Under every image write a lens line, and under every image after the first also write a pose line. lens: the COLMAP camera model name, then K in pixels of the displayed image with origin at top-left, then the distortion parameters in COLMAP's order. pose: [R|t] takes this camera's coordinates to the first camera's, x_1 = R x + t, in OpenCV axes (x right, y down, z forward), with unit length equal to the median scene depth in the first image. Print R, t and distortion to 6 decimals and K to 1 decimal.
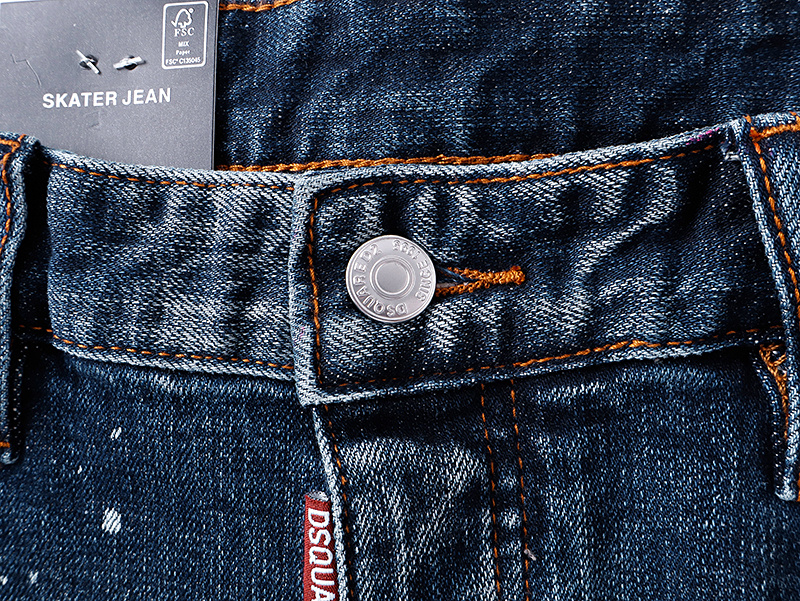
lens RADIAL K [[787.8, 0, 400.0], [0, 787.8, 300.5], [0, 0, 1]] dist [0.002116, 0.029628]
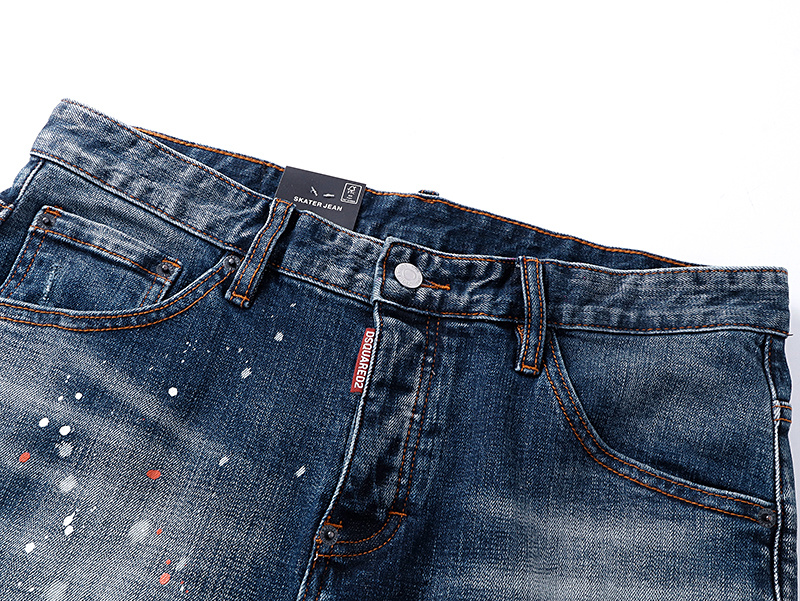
lens RADIAL K [[787.8, 0, 400.0], [0, 787.8, 300.5], [0, 0, 1]] dist [0.002116, 0.029628]
pose [[0.947832, 0.295485, 0.119599, -0.377943], [-0.218980, 0.876199, -0.429328, 1.369619], [-0.231652, 0.380741, 0.895195, -1.673486]]
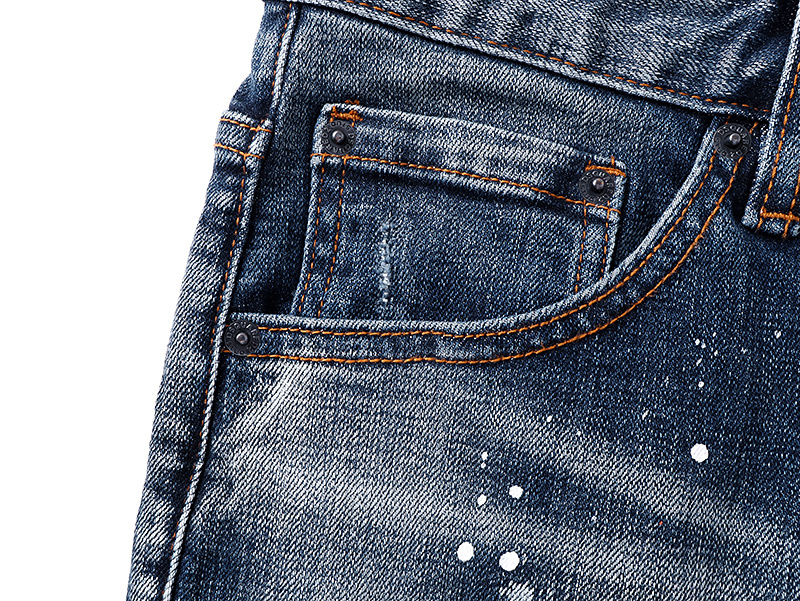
lens RADIAL K [[787.8, 0, 400.0], [0, 787.8, 300.5], [0, 0, 1]] dist [0.002116, 0.029628]
pose [[0.996448, 0.084027, 0.005607, -1.271081], [-0.083160, 0.992292, -0.091870, 0.517917], [-0.013283, 0.091077, 0.995755, -0.185780]]
